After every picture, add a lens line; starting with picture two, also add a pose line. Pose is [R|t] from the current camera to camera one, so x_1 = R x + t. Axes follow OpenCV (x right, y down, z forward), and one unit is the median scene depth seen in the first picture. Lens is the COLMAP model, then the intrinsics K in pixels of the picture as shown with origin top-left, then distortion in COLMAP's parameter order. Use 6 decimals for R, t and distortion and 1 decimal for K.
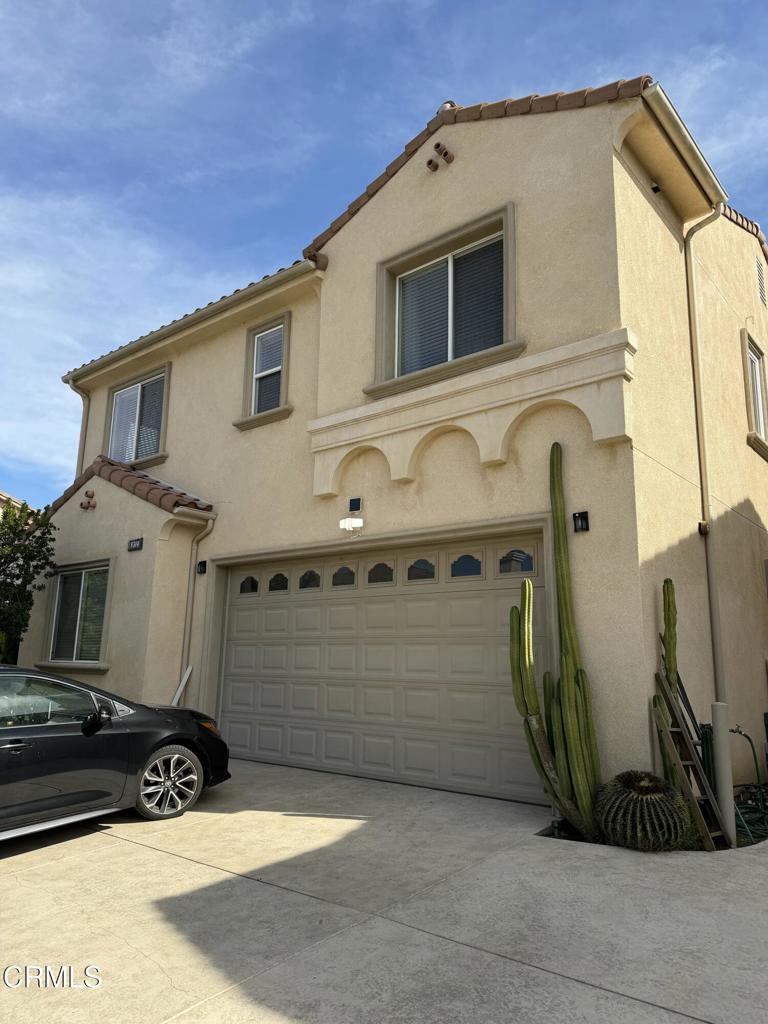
lens RADIAL K [[729.8, 0, 370.5], [0, 729.8, 512.4], [0, 0, 1]] dist [0.069830, -0.072548]
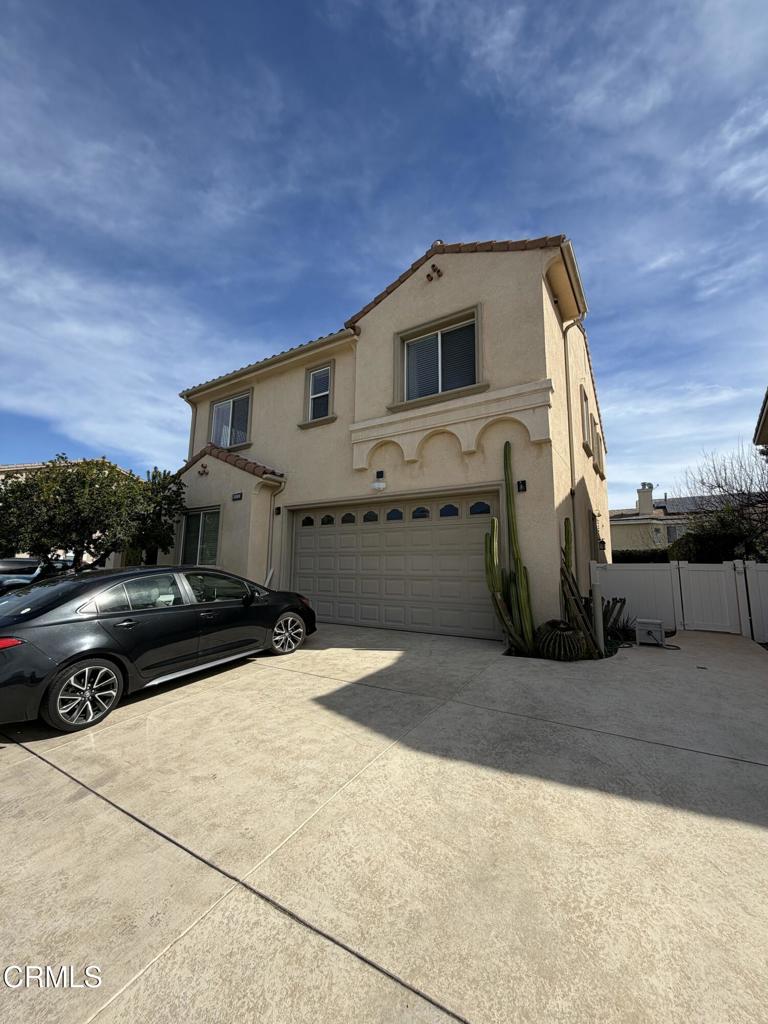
lens RADIAL K [[412.6, 0, 384.0], [0, 412.6, 512.0], [0, 0, 1]] dist [-0.001255, -0.000201]
pose [[0.990103, 0.013230, 0.139716, -0.155537], [-0.021918, 0.997907, 0.060831, 0.018521], [-0.138619, -0.063291, 0.988321, 0.036700]]
